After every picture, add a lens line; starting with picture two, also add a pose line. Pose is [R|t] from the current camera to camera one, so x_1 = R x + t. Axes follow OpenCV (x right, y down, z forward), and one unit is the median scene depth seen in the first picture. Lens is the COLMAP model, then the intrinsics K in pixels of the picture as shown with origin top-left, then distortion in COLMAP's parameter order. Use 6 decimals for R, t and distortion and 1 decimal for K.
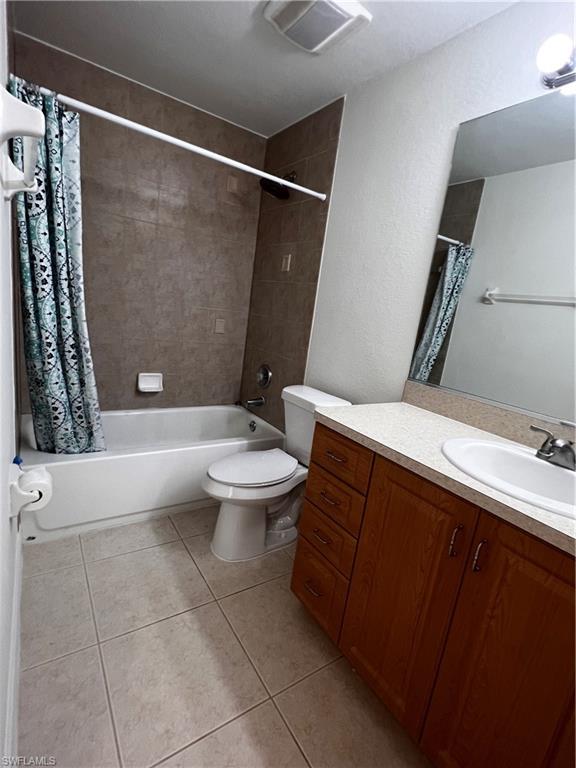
lens RADIAL K [[368.8, 0, 288.0], [0, 368.8, 384.0], [0, 0, 1]] dist [-0.003163, 0.001750]
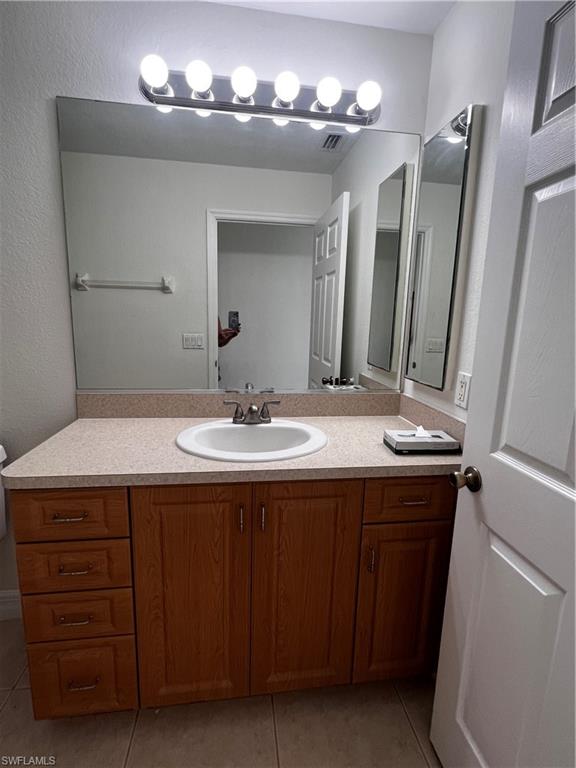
lens RADIAL K [[370.9, 0, 287.3], [0, 370.9, 382.5], [0, 0, 1]] dist [-0.007486, 0.000126]
pose [[0.440420, -0.272001, 0.855596, -0.280243], [0.216978, 0.956998, 0.192548, -0.136983], [-0.871178, 0.100843, 0.480500, 0.218127]]
